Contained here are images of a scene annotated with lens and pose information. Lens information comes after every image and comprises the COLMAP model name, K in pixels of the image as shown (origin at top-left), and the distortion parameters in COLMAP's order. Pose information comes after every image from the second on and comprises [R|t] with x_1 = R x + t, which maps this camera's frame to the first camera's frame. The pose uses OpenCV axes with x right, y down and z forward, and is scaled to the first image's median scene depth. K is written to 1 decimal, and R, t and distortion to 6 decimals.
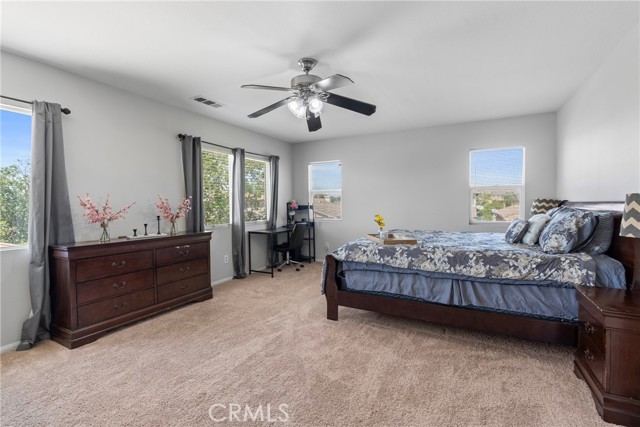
lens RADIAL K [[293.4, 0, 319.1], [0, 293.4, 210.0], [0, 0, 1]] dist [-0.012117, 0.002794]
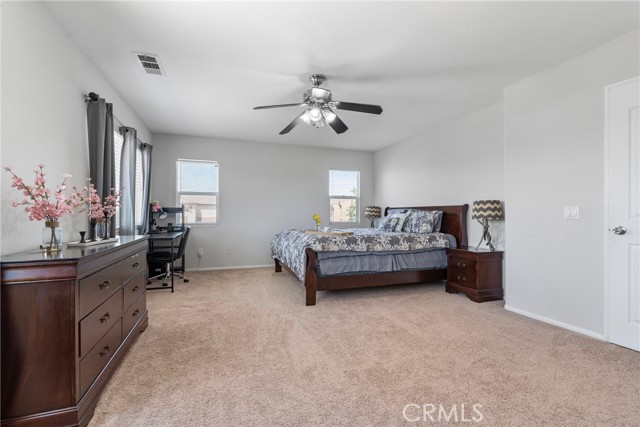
lens RADIAL K [[293.4, 0, 320.2], [0, 293.4, 213.2], [0, 0, 1]] dist [-0.012117, 0.002794]
pose [[0.669823, 0.011814, 0.742427, -0.841744], [0.007318, 0.999720, -0.022510, 0.049052], [-0.742485, 0.020511, 0.669549, 0.228175]]
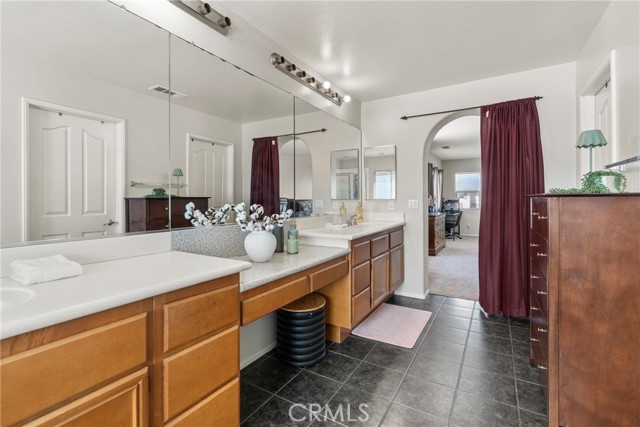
lens RADIAL K [[293.4, 0, 325.1], [0, 293.4, 200.5], [0, 0, 1]] dist [-0.012117, 0.002794]
pose [[0.999611, 0.000643, -0.027871, -1.545764], [-0.001277, 0.999741, -0.022733, 0.053190], [0.027849, 0.022760, 0.999353, -1.424238]]
